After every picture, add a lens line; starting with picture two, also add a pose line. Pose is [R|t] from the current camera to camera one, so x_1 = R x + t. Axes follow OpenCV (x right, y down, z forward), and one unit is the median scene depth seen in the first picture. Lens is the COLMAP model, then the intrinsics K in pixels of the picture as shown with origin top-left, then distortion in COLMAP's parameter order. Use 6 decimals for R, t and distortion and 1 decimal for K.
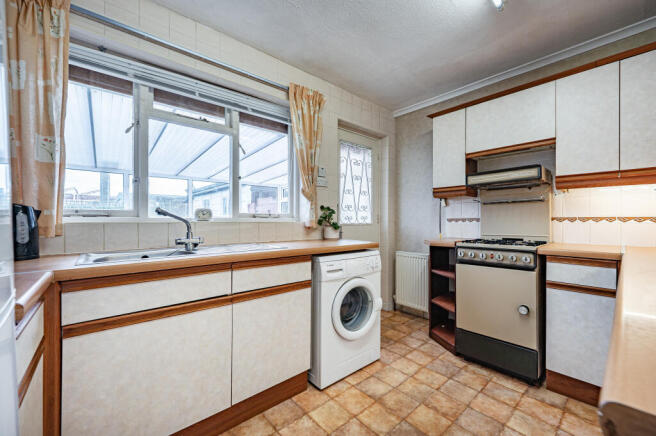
lens RADIAL K [[263.5, 0, 328.0], [0, 263.5, 218.0], [0, 0, 1]] dist [0.000539, 0.000149]
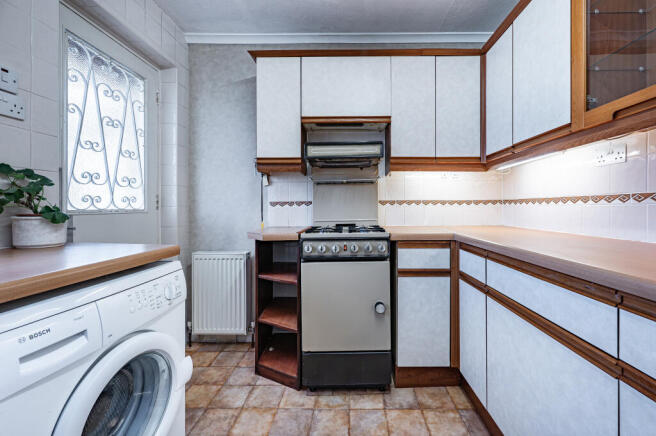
lens RADIAL K [[278.9, 0, 351.6], [0, 278.9, 208.0], [0, 0, 1]] dist [-0.000080, 0.000097]
pose [[0.657692, -0.005025, 0.753270, 0.005312], [-0.002422, 0.999958, 0.008785, 0.014519], [-0.753283, -0.007603, 0.657653, 0.352094]]
